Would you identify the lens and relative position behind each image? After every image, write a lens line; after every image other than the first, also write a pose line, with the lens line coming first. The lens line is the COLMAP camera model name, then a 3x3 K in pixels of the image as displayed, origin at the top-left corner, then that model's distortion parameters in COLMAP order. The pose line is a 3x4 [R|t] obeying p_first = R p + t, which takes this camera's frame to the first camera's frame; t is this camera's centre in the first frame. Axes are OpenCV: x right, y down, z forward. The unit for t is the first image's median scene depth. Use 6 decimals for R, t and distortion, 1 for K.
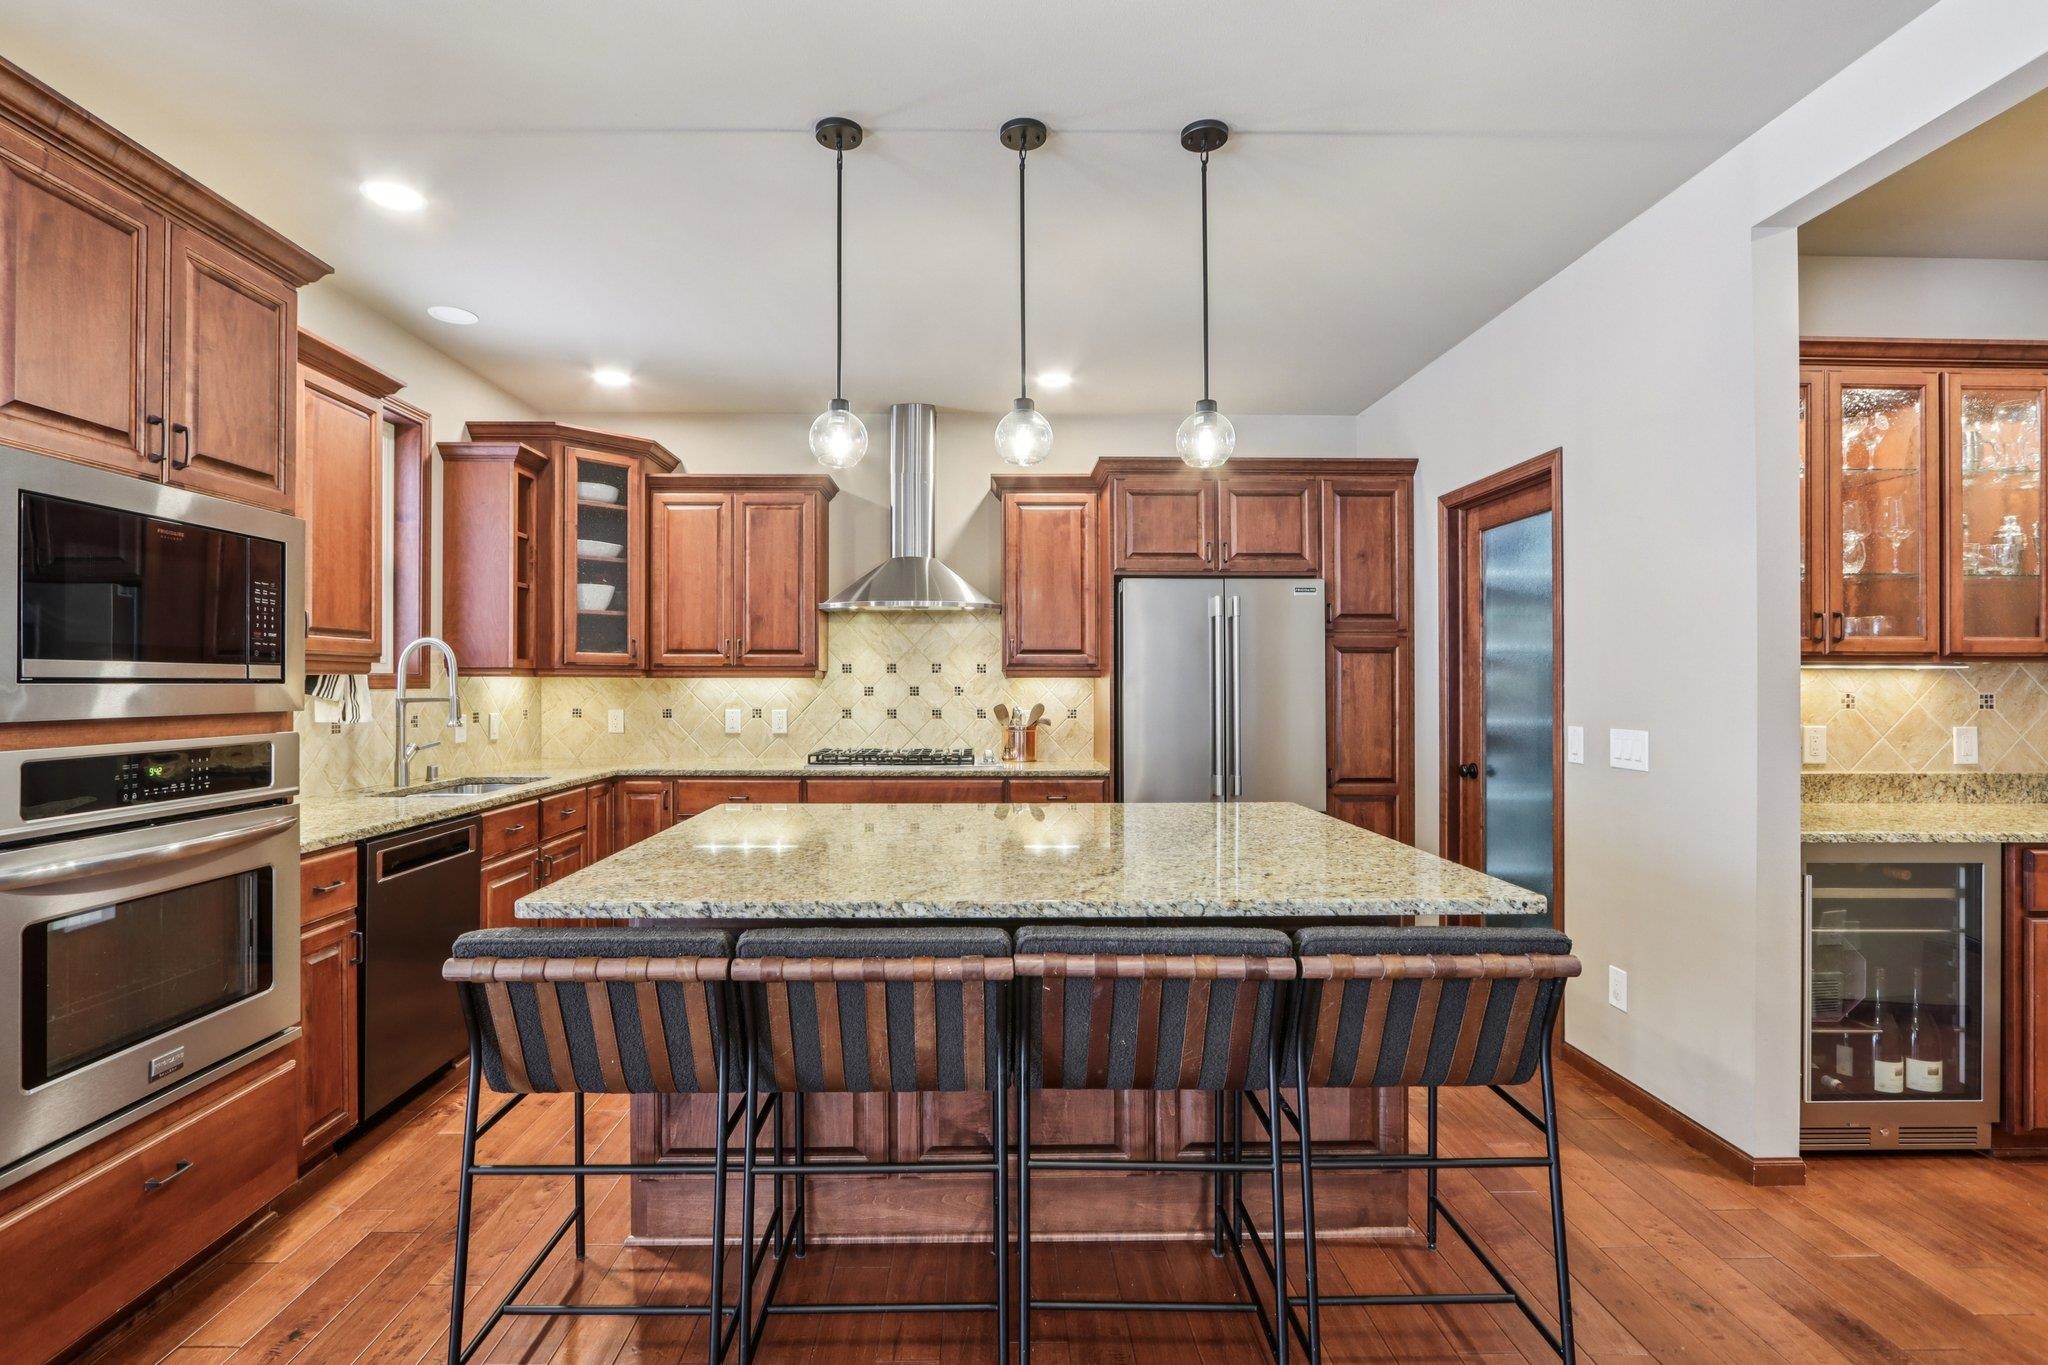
lens RADIAL K [[959.0, 0, 989.7], [0, 959.0, 678.3], [0, 0, 1]] dist [-0.012815, 0.001168]
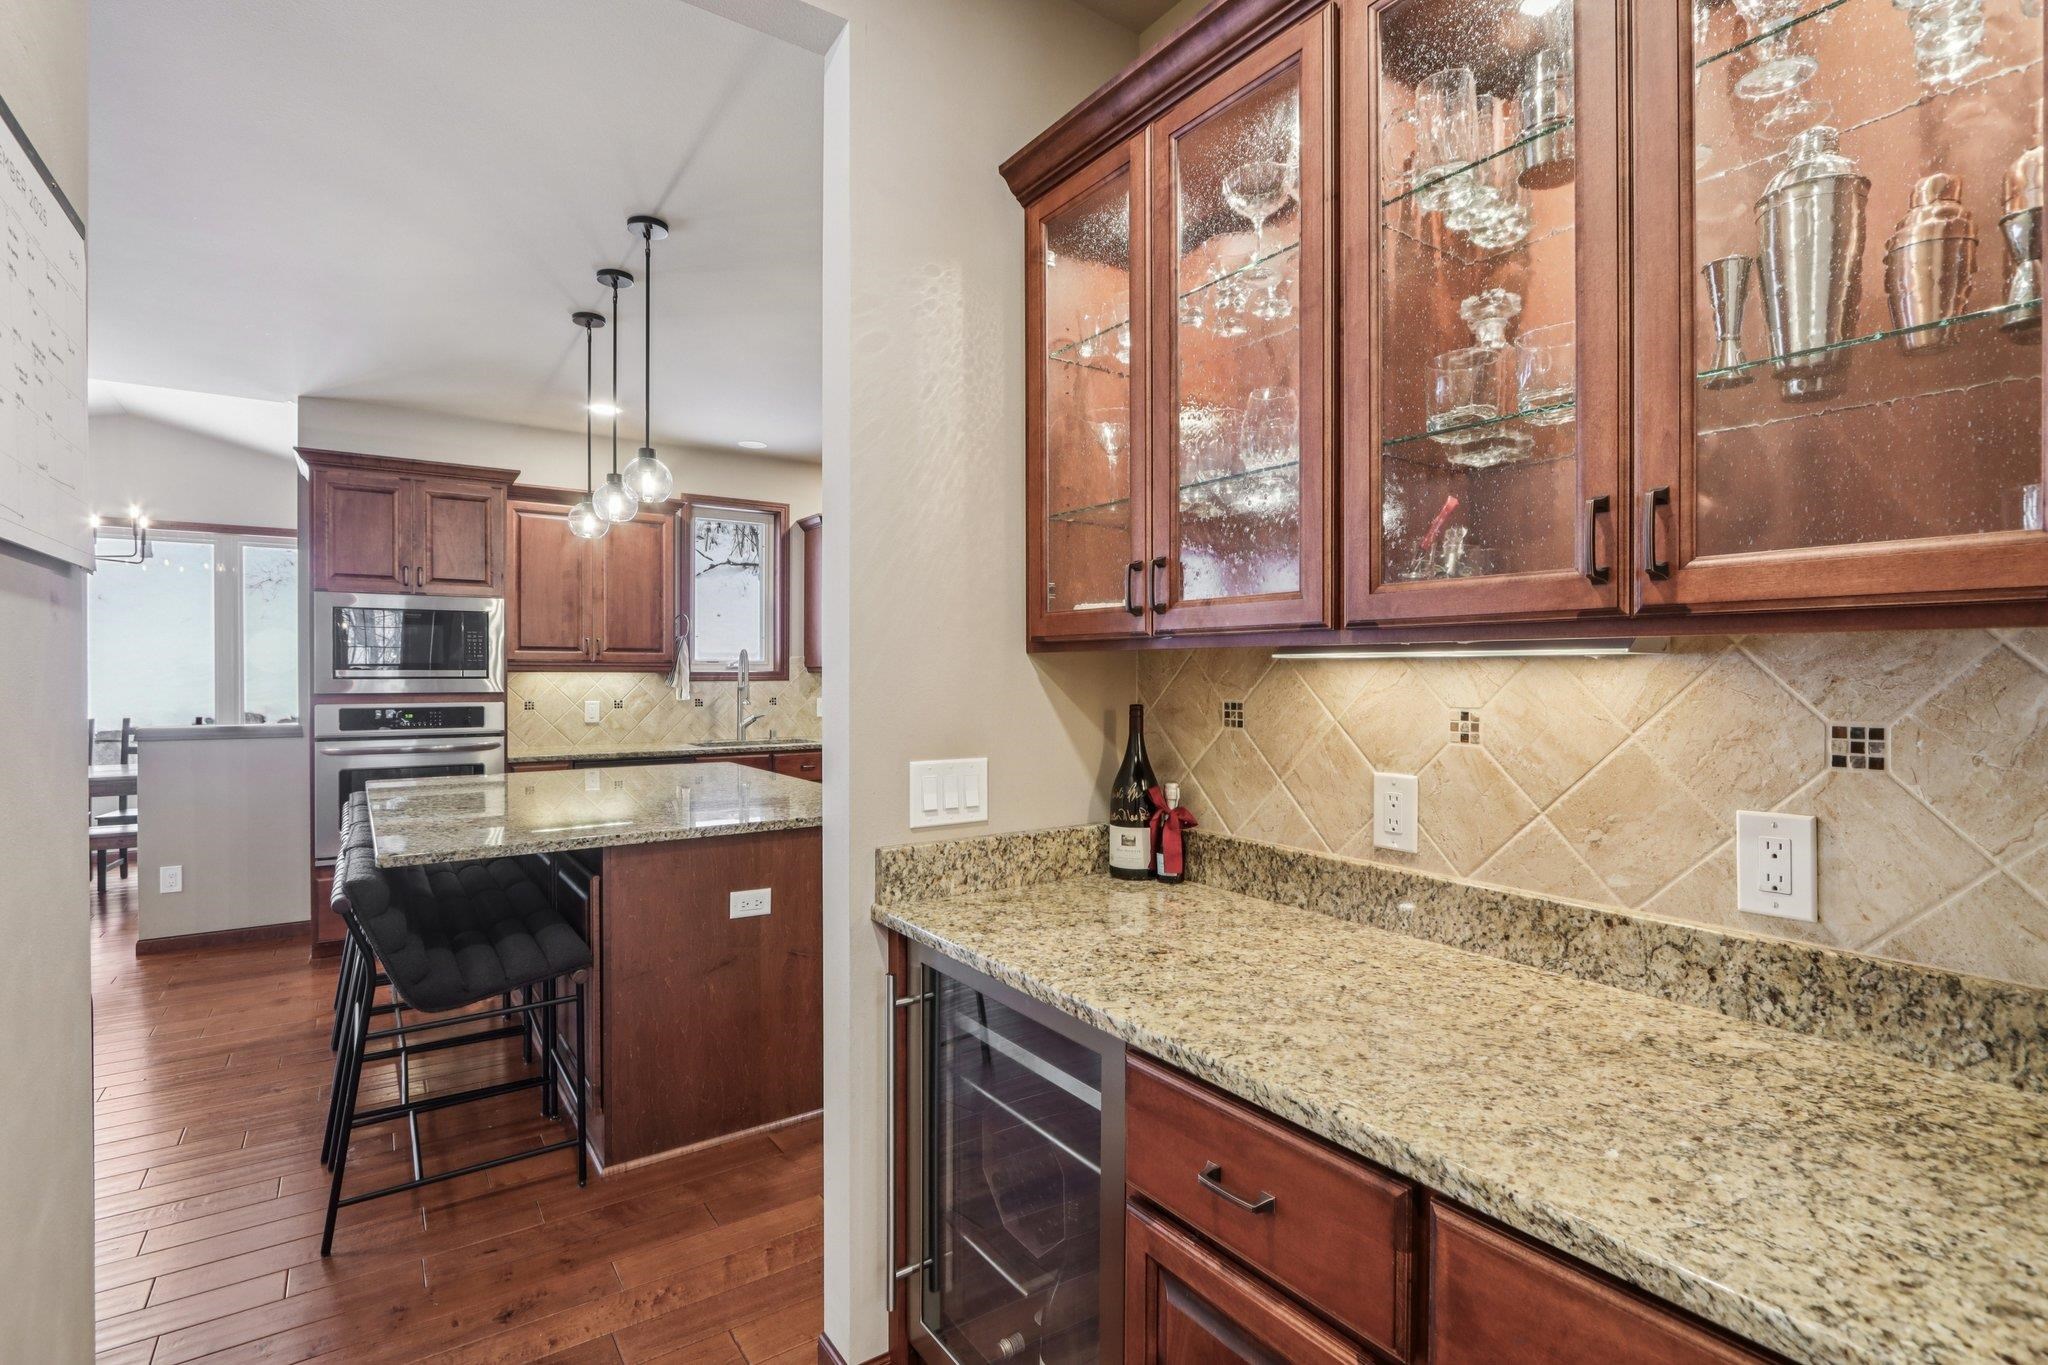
lens RADIAL K [[953.7, 0, 1020.9], [0, 953.7, 676.8], [0, 0, 1]] dist [-0.011812, -0.000085]
pose [[0.563377, 0.002669, -0.826195, 1.150252], [0.005106, 0.999964, 0.006712, -0.004887], [0.826184, -0.008000, 0.563344, 0.550471]]
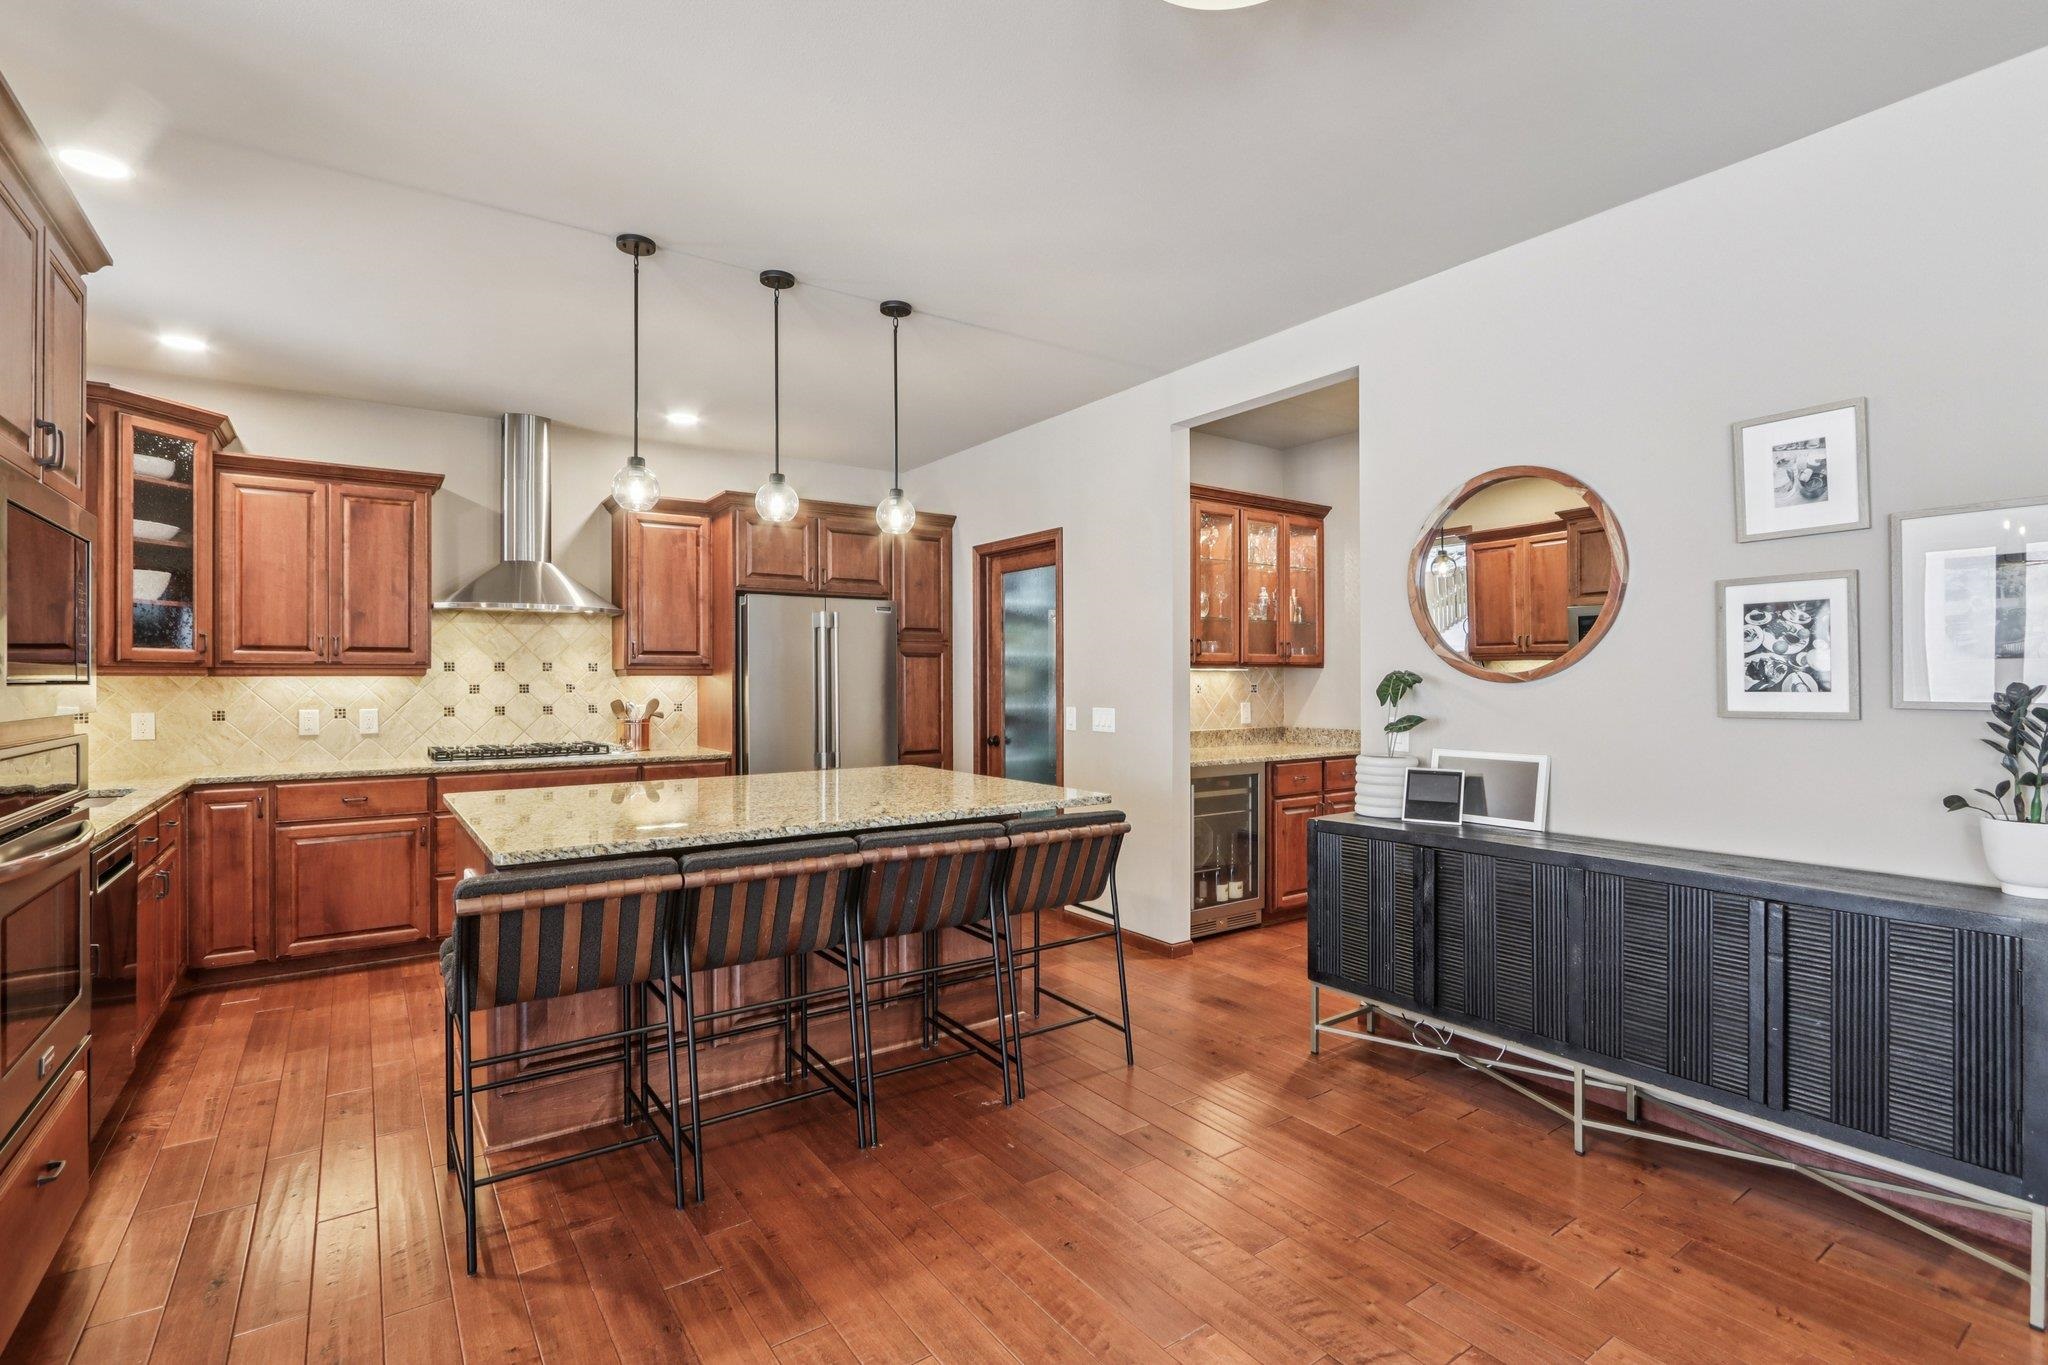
lens RADIAL K [[949.6, 0, 1021.0], [0, 949.6, 672.7], [0, 0, 1]] dist [-0.014045, 0.000969]
pose [[0.822580, 0.000612, 0.568648, -0.346708], [0.000195, 0.999999, -0.001358, -0.003911], [-0.568649, 0.001228, 0.822580, -0.241800]]
